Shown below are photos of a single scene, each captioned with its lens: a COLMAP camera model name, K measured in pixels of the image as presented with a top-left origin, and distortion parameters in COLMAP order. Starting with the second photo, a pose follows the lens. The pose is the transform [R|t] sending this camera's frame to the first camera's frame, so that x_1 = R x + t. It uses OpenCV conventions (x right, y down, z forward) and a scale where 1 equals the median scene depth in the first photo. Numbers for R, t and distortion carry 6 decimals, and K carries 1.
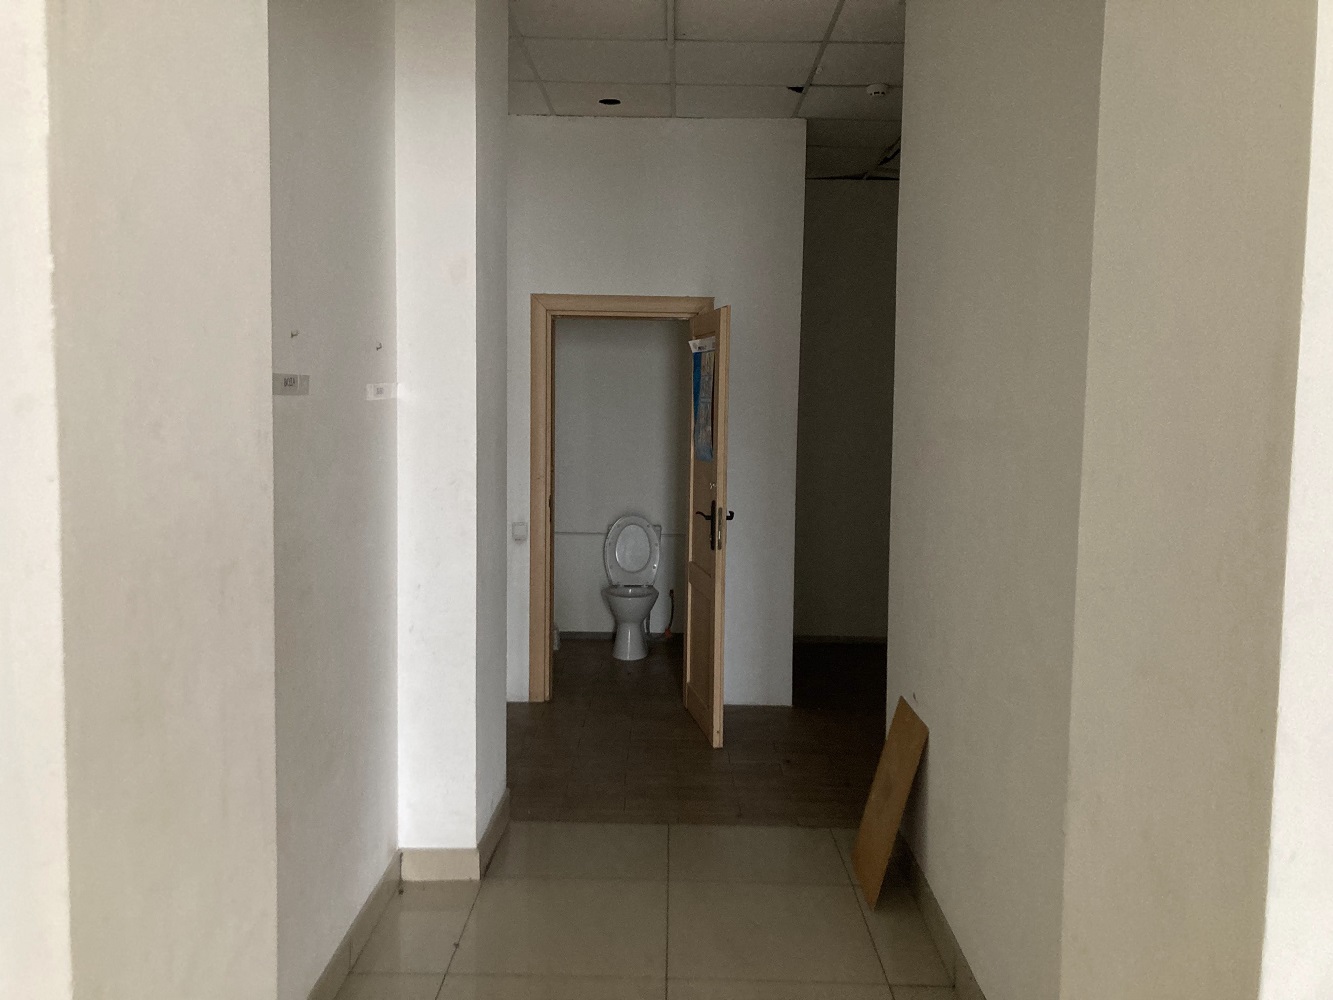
lens RADIAL K [[1092.3, 0, 666.5], [0, 1092.3, 500.0], [0, 0, 1]] dist [0.000972, 0.000171]
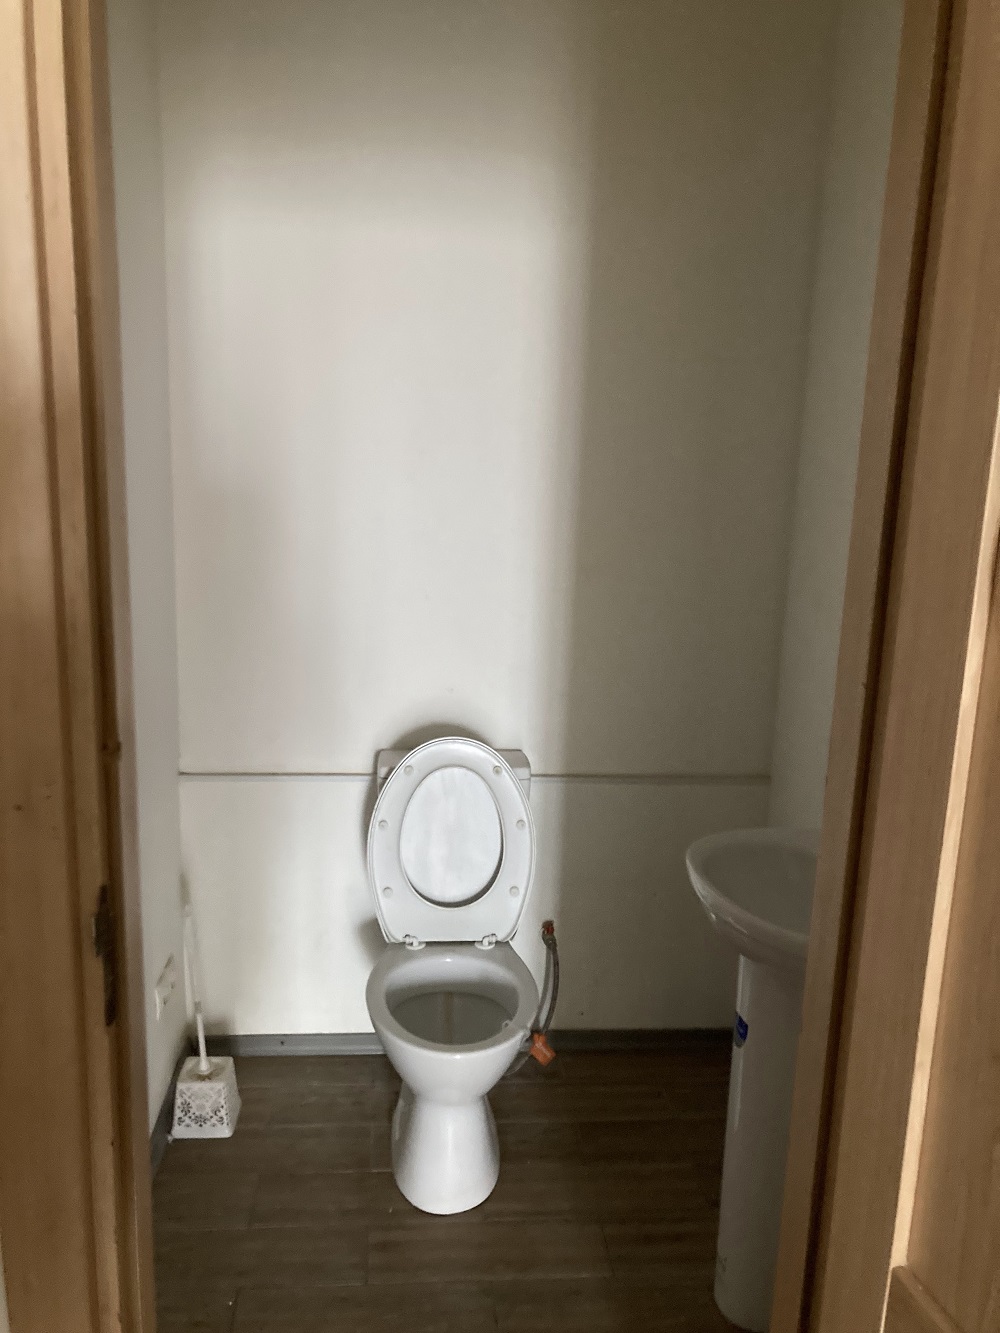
lens RADIAL K [[1092.3, 0, 500.0], [0, 1092.3, 666.5], [0, 0, 1]] dist [0.000972, 0.000171]
pose [[0.995356, 0.002753, 0.096220, -0.048304], [-0.015806, 0.990698, 0.135154, -0.053282], [-0.094953, -0.136048, 0.986141, 0.670034]]
